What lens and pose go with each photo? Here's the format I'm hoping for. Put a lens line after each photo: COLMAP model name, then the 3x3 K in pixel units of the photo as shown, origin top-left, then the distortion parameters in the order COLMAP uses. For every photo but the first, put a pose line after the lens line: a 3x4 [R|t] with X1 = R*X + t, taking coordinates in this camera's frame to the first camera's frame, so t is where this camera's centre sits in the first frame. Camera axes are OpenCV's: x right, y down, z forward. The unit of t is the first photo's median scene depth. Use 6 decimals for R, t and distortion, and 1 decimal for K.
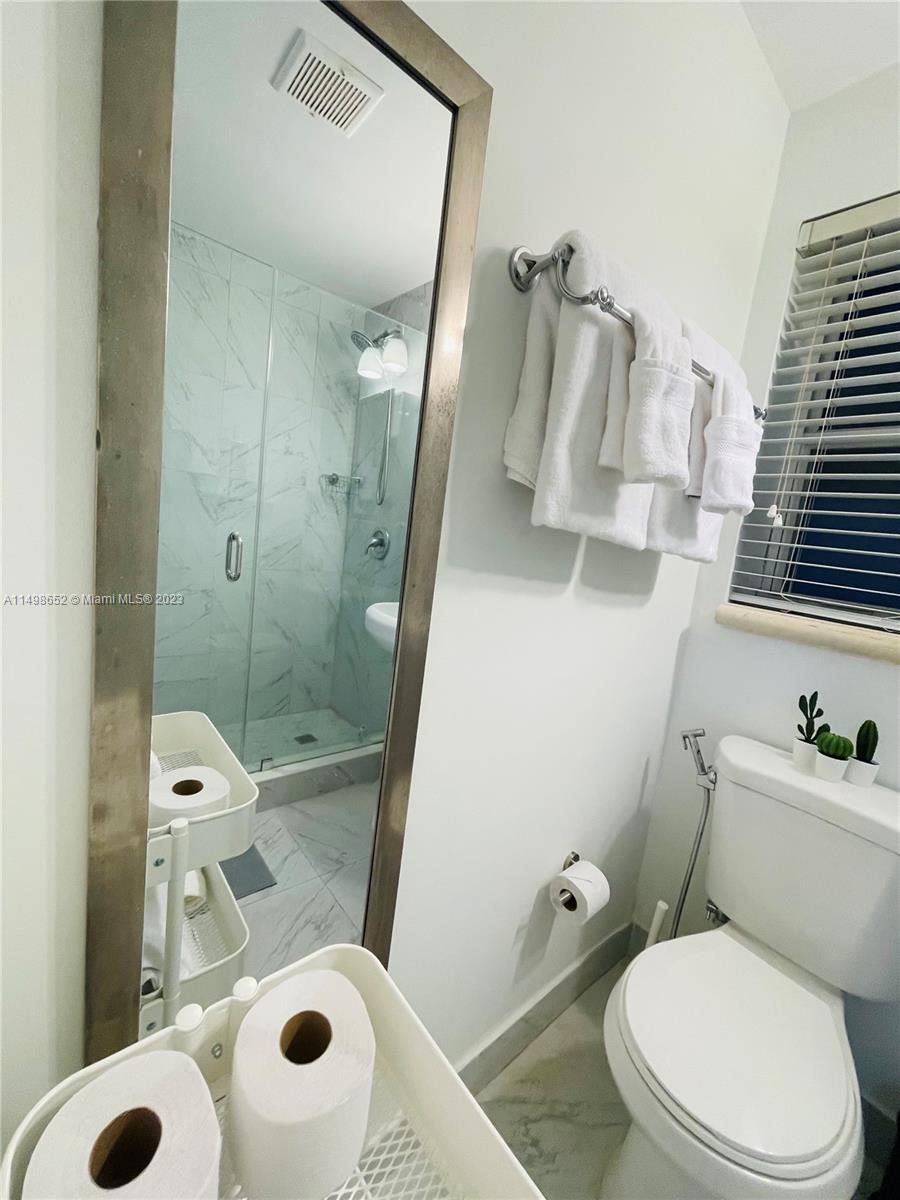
lens RADIAL K [[483.5, 0, 450.7], [0, 483.5, 592.7], [0, 0, 1]] dist [-0.000136, 0.000702]
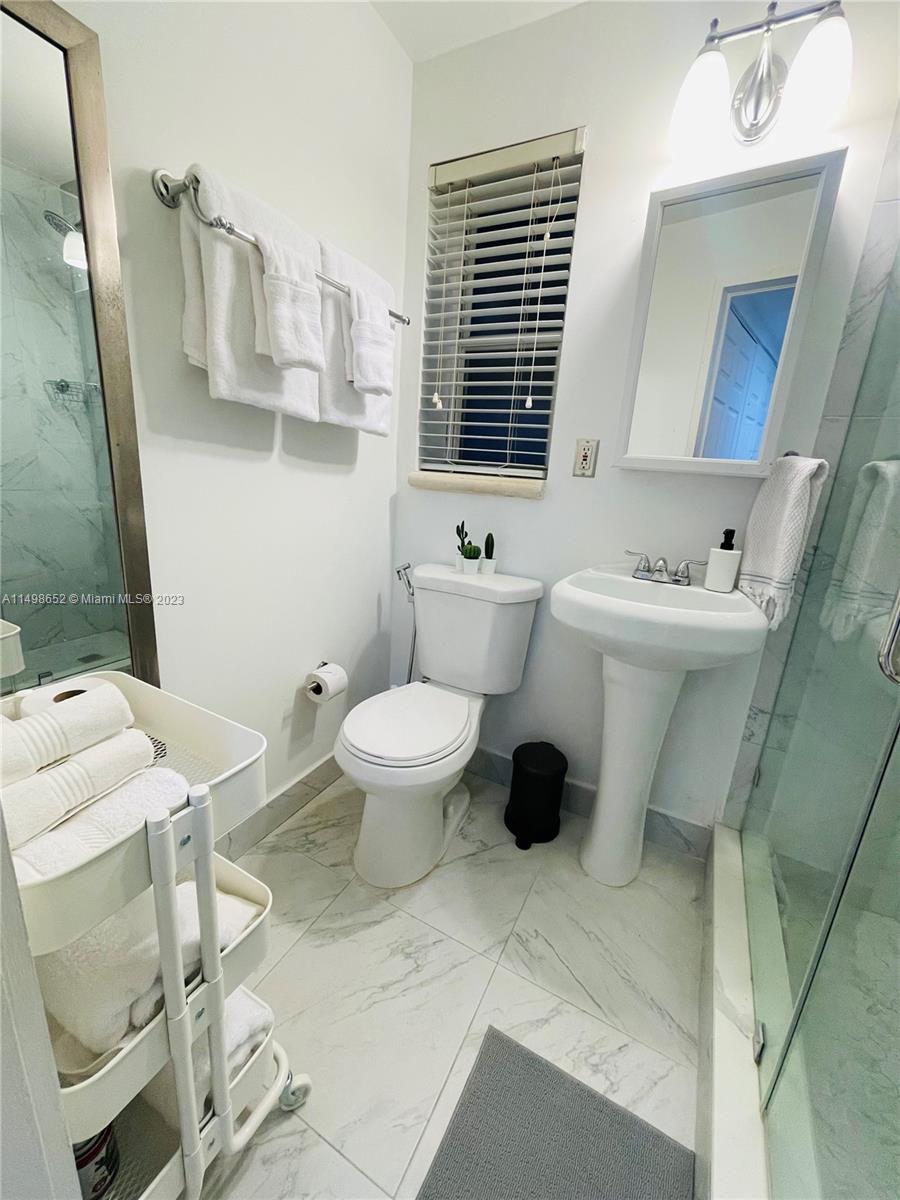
lens RADIAL K [[483.5, 0, 450.7], [0, 483.5, 592.7], [0, 0, 1]] dist [-0.000136, 0.000702]
pose [[0.927781, -0.153010, 0.340308, 0.185419], [0.098110, 0.979997, 0.173150, 0.172692], [-0.359994, -0.127257, 0.924235, -0.442819]]
